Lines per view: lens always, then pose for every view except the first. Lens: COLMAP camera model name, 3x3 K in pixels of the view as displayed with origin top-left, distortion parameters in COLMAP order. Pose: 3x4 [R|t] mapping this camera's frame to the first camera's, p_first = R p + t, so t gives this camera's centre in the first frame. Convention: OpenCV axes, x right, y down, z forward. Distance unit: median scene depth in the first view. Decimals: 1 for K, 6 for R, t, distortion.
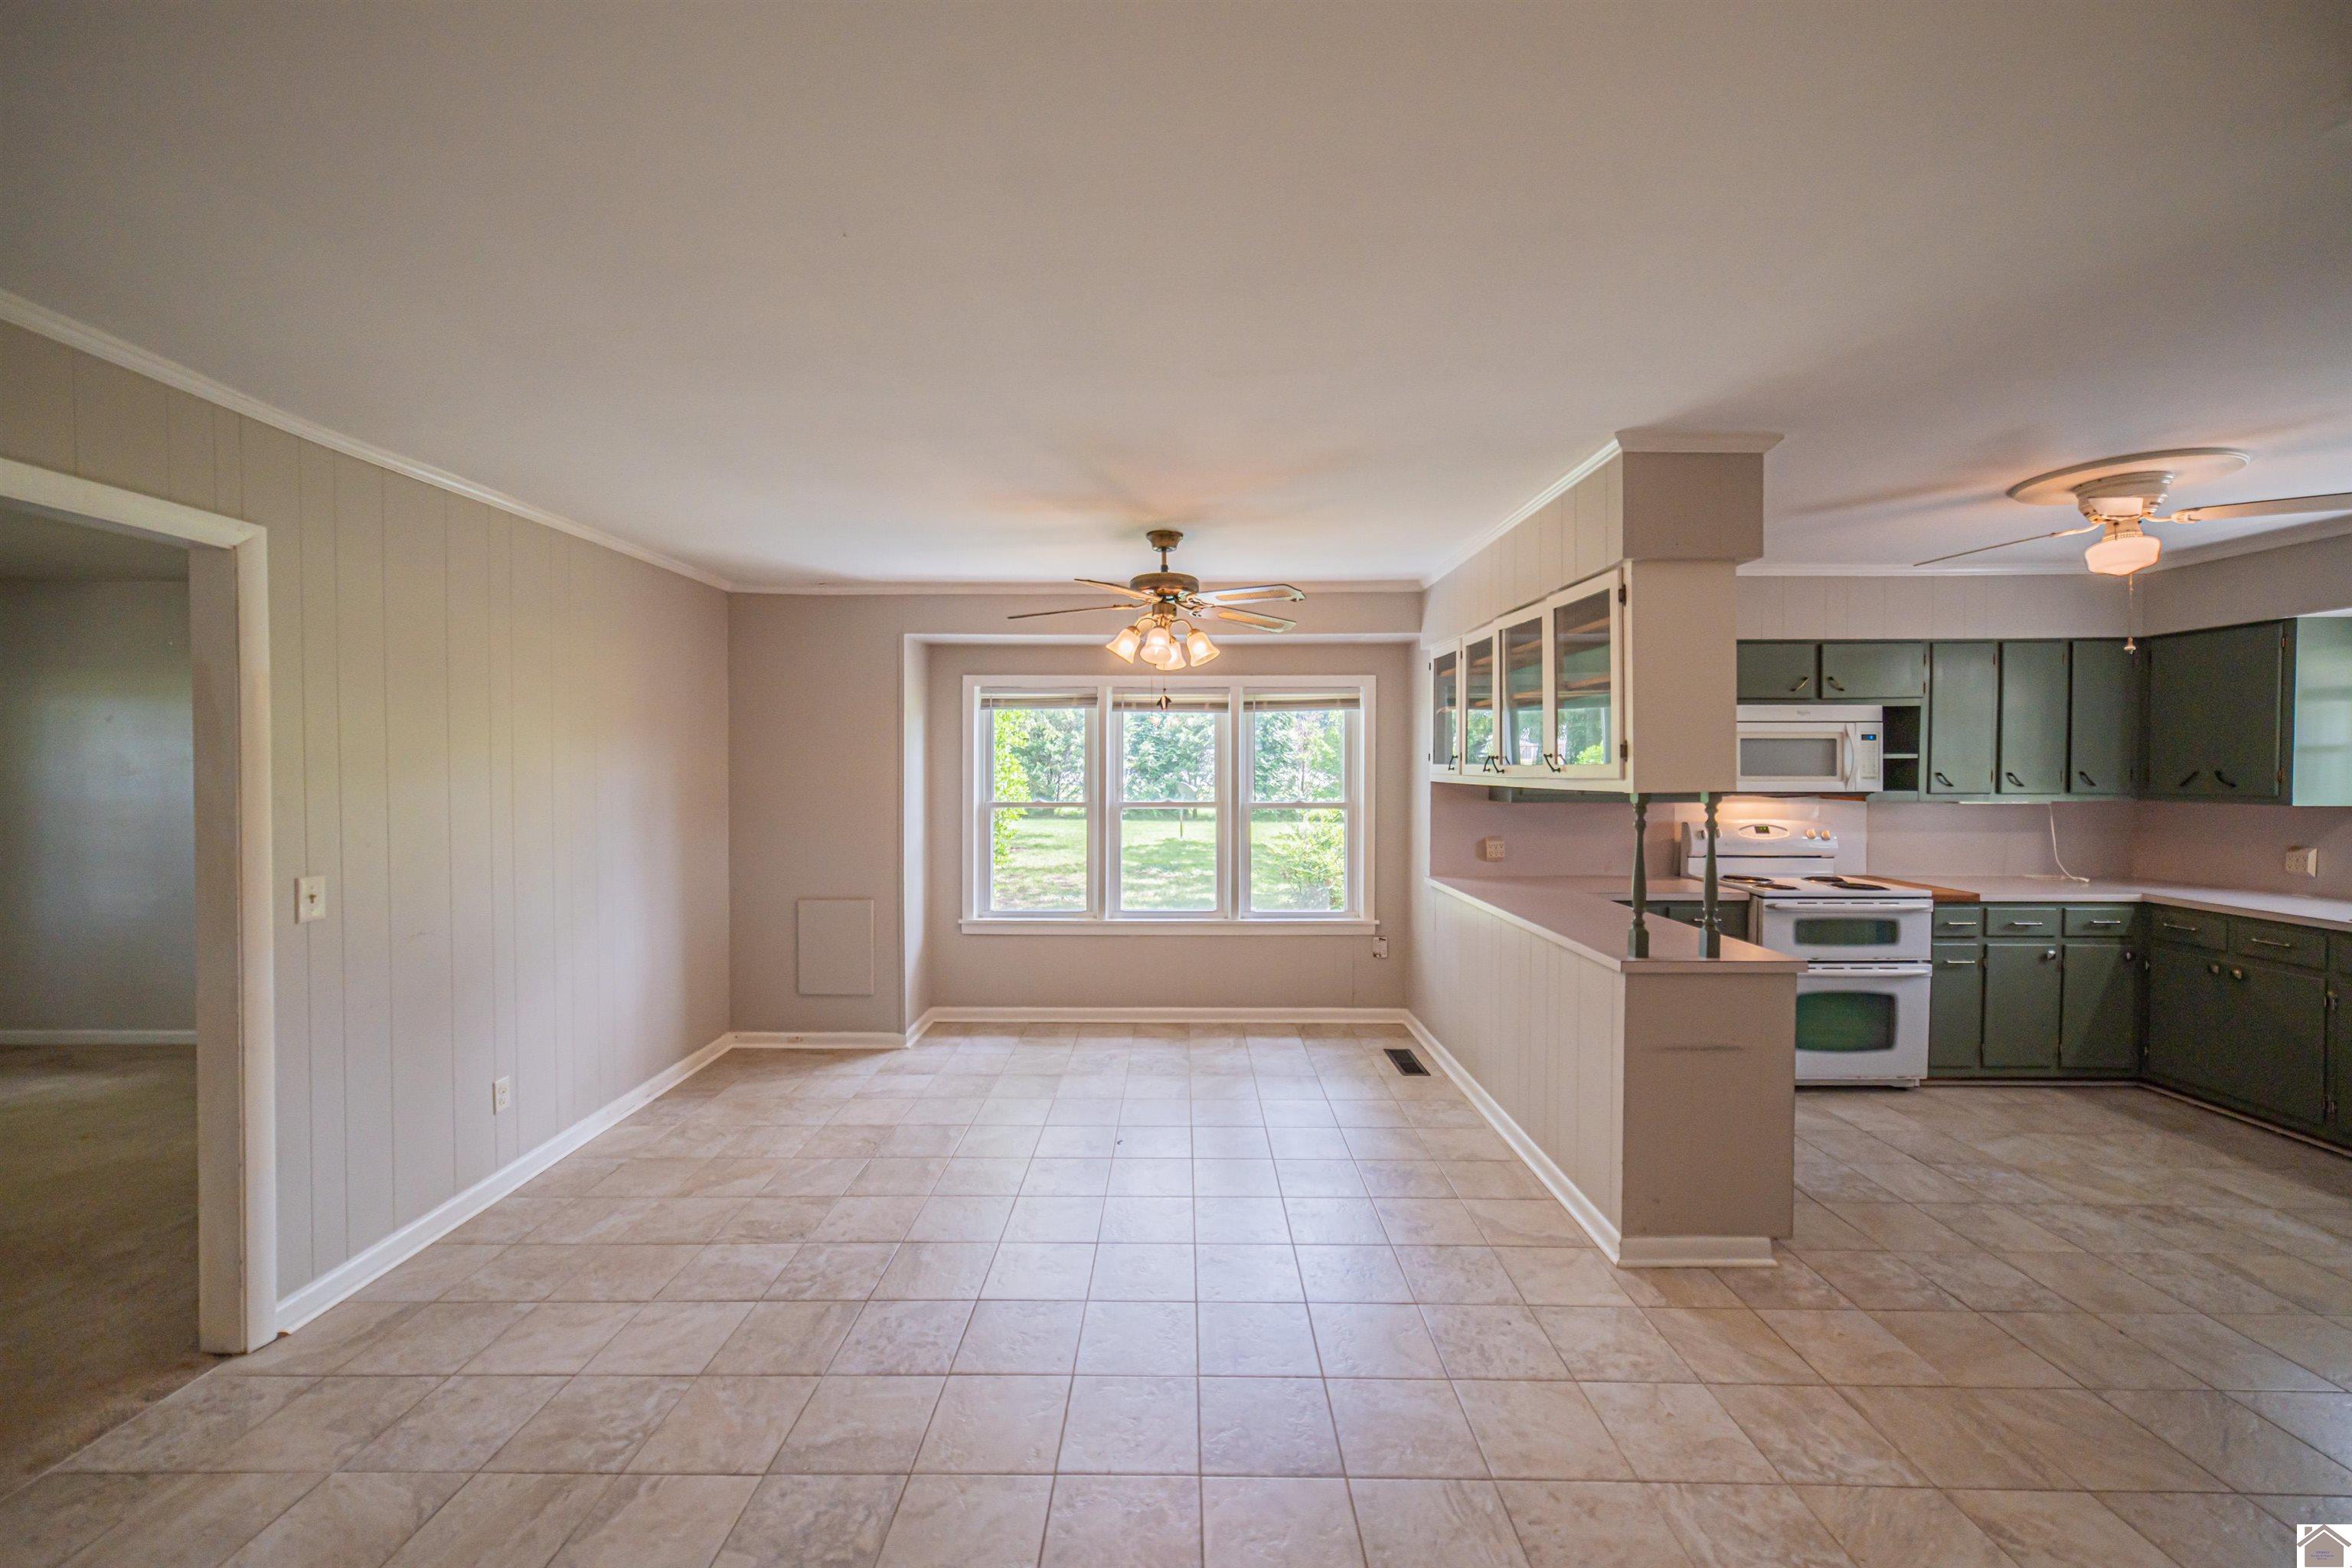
lens RADIAL K [[904.3, 0, 1171.6], [0, 904.3, 781.3], [0, 0, 1]] dist [-0.000138, 0.000881]
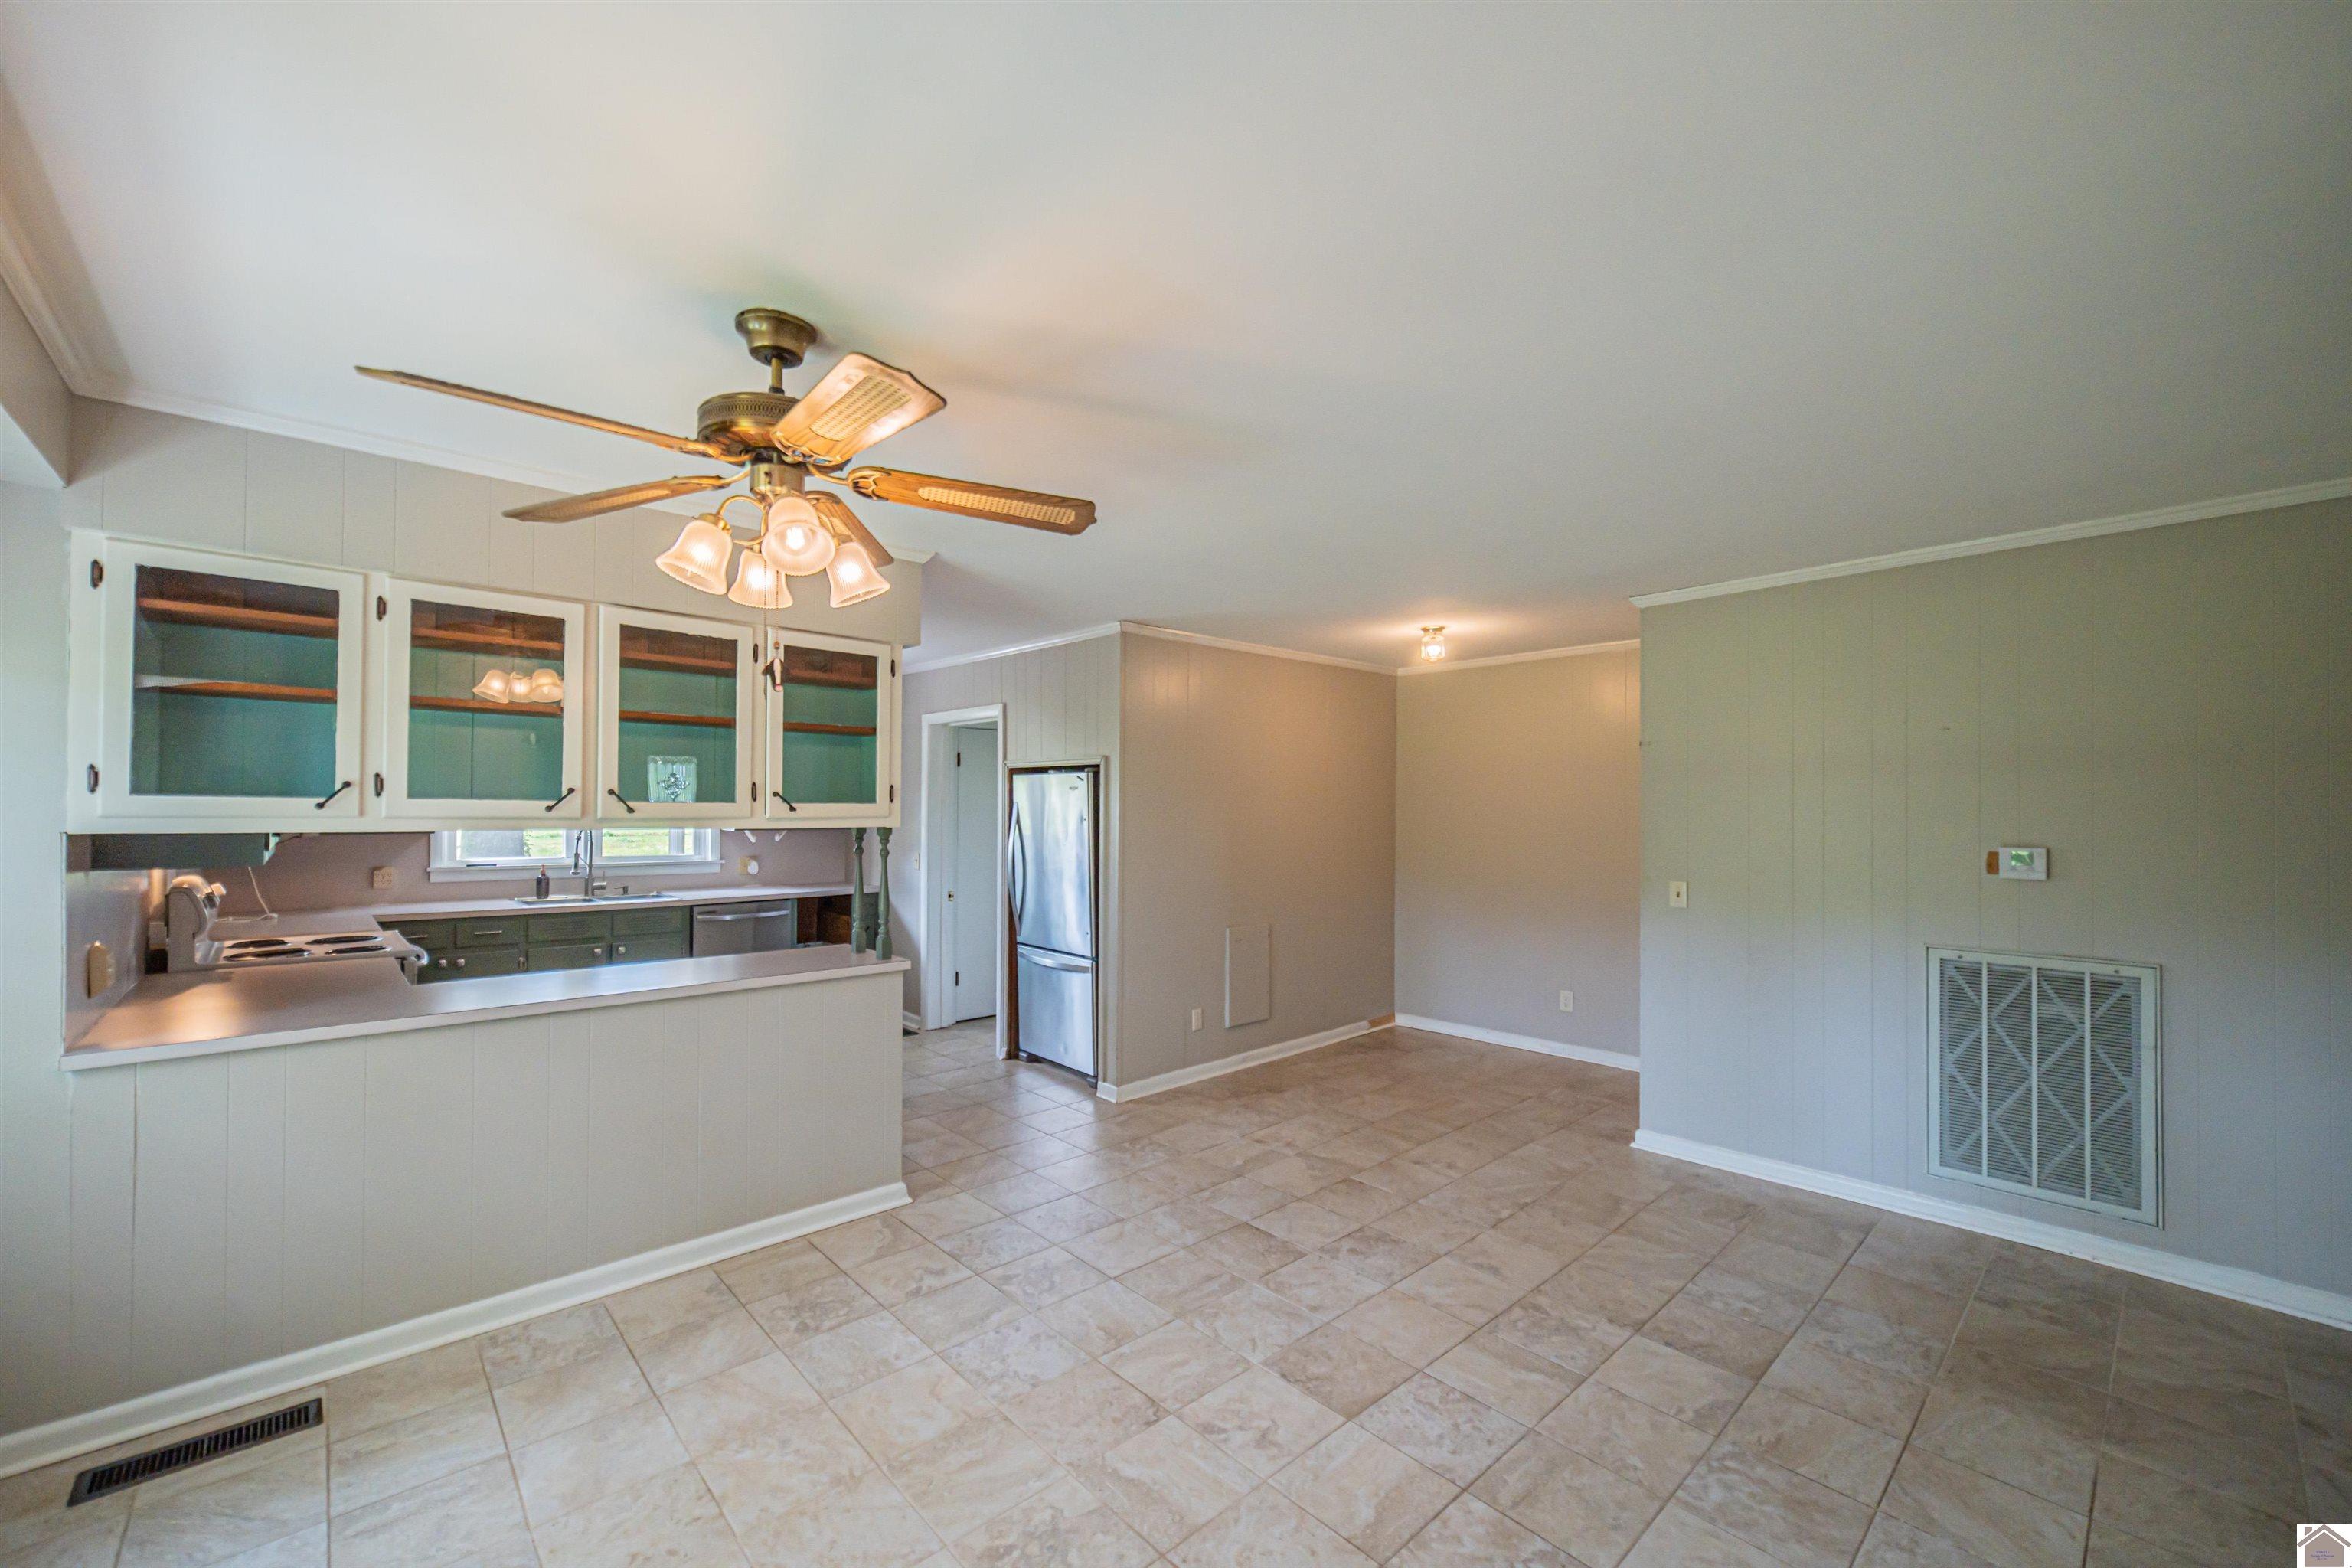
lens RADIAL K [[935.1, 0, 1167.3], [0, 935.1, 798.1], [0, 0, 1]] dist [0.000005, 0.000097]
pose [[-0.684640, 0.004428, 0.728868, -0.453338], [0.004748, 0.999987, -0.001615, -0.016140], [-0.728866, 0.002355, -0.684653, 1.048092]]
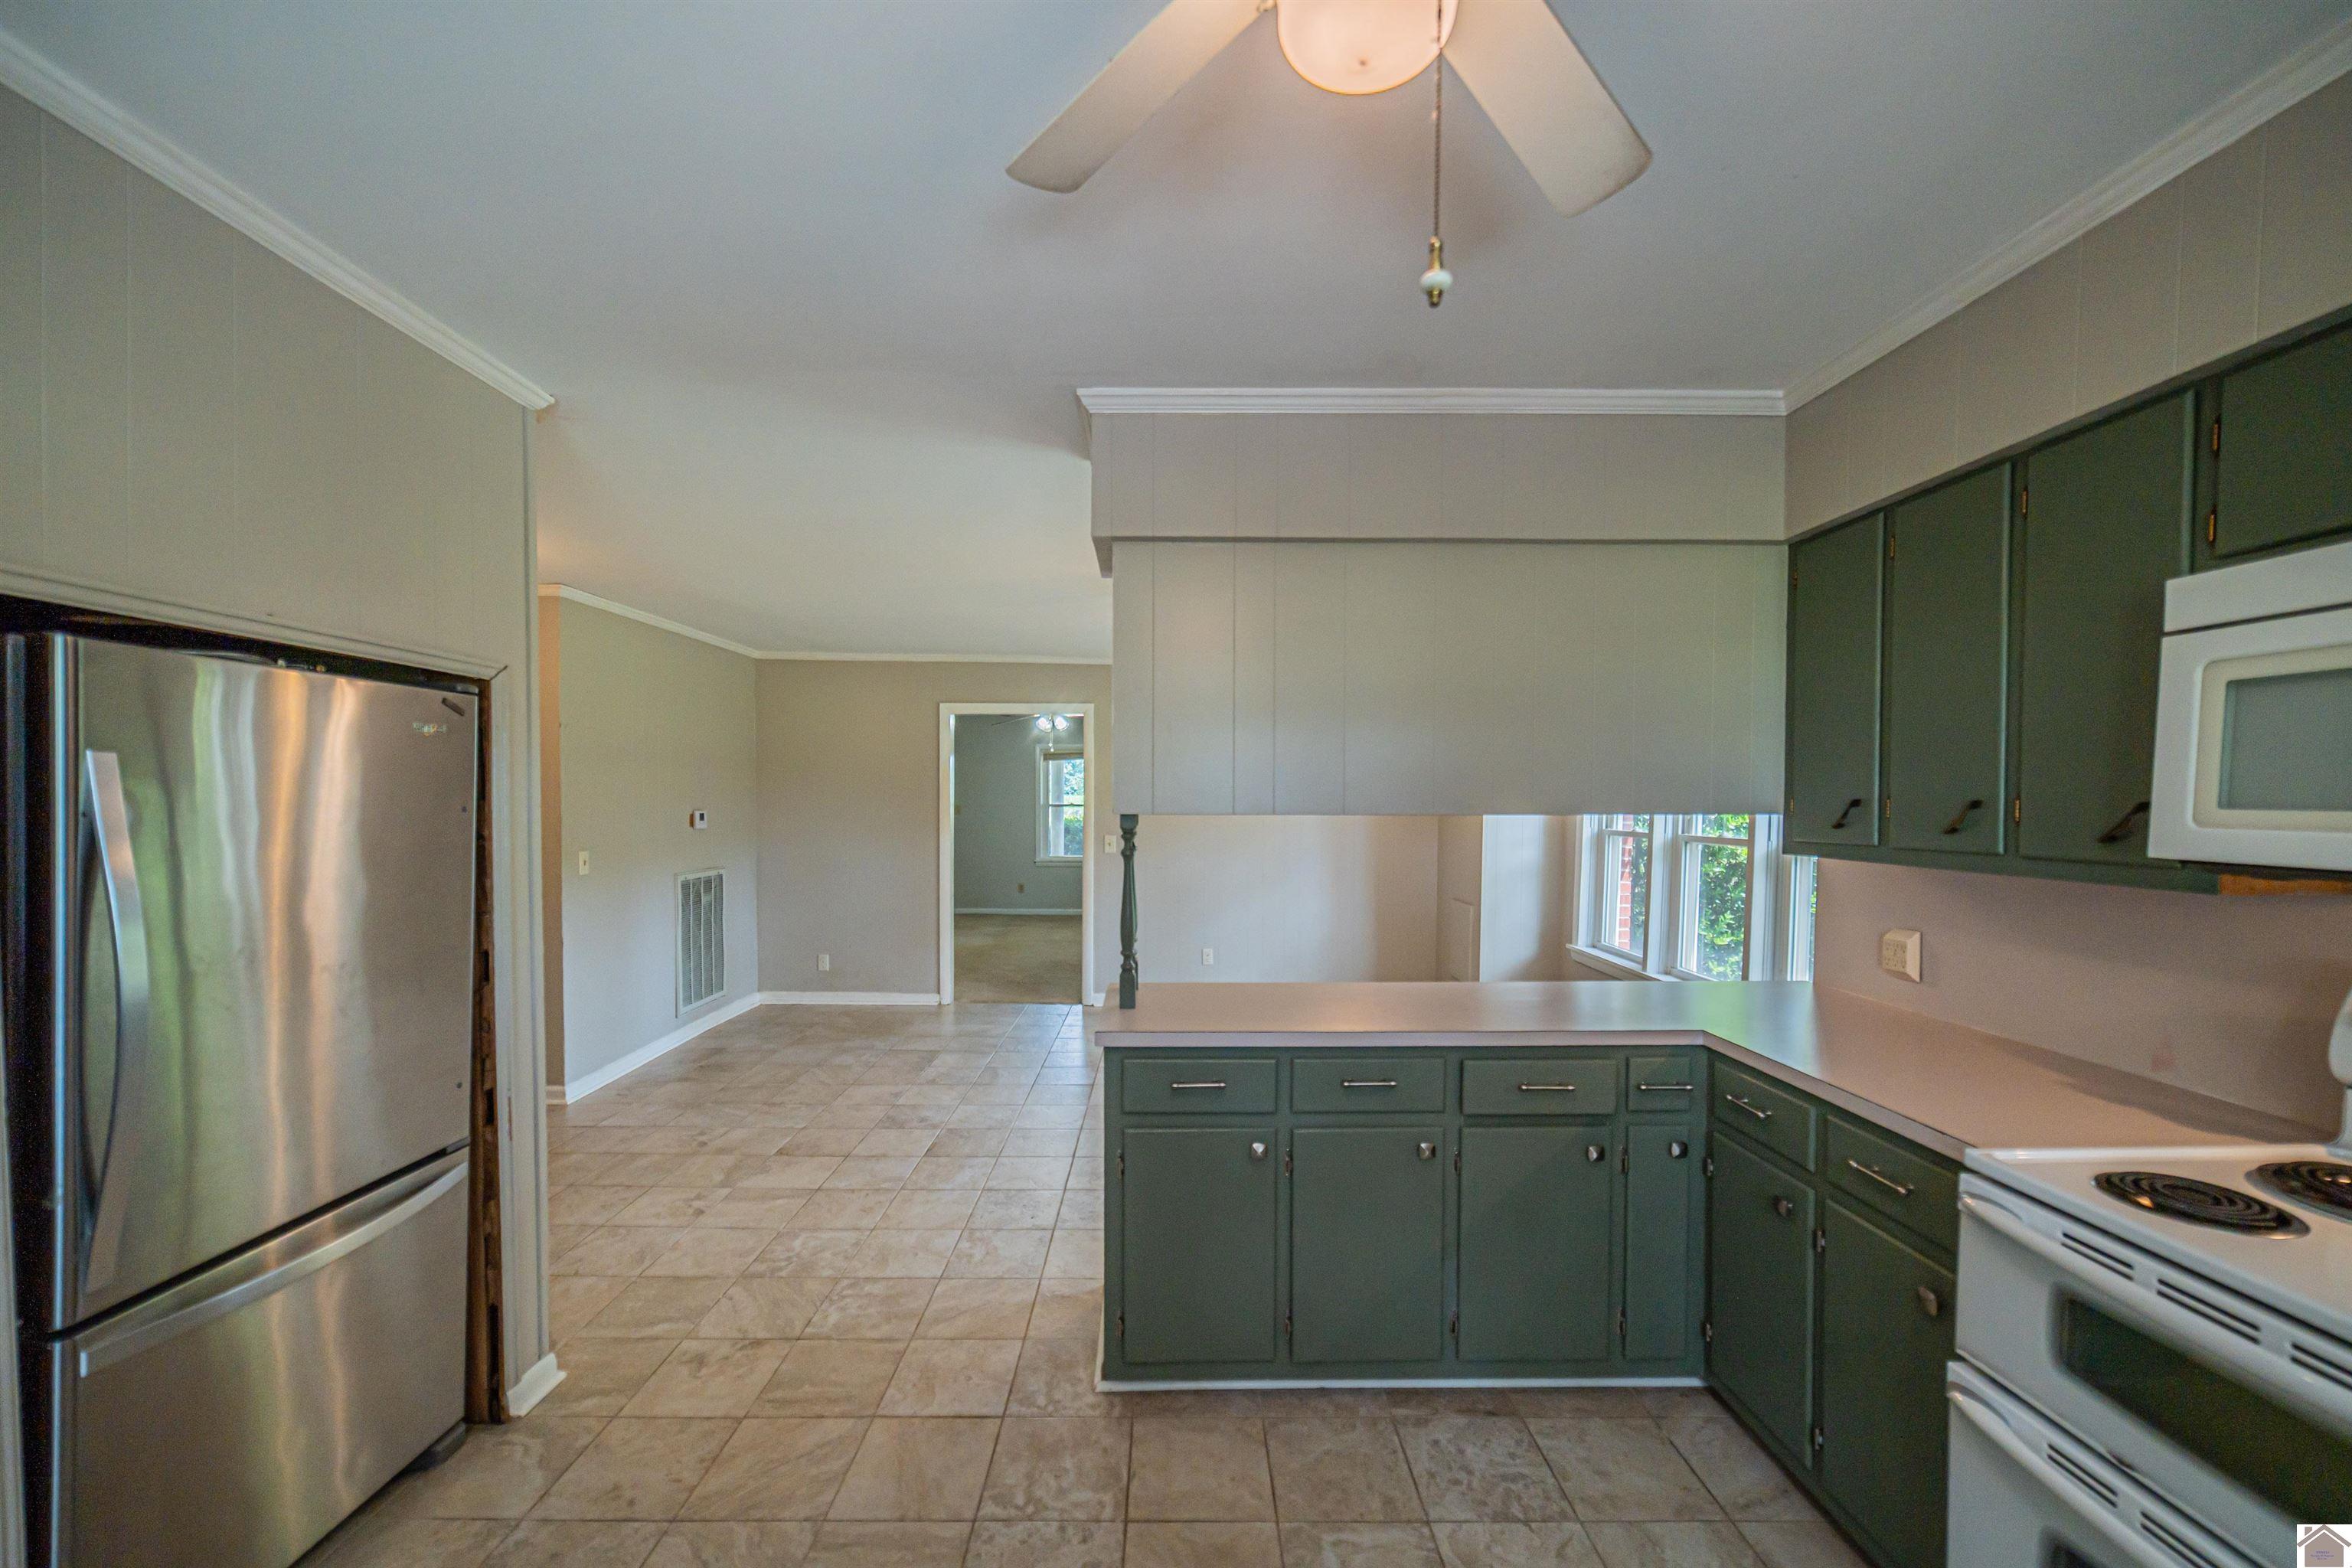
lens RADIAL K [[901.6, 0, 1171.4], [0, 901.6, 832.5], [0, 0, 1]] dist [-0.000797, 0.000029]
pose [[0.013398, 0.038331, -0.999175, 0.948999], [-0.018820, 0.999098, 0.038076, -0.004424], [0.999733, 0.018295, 0.014107, 0.673494]]
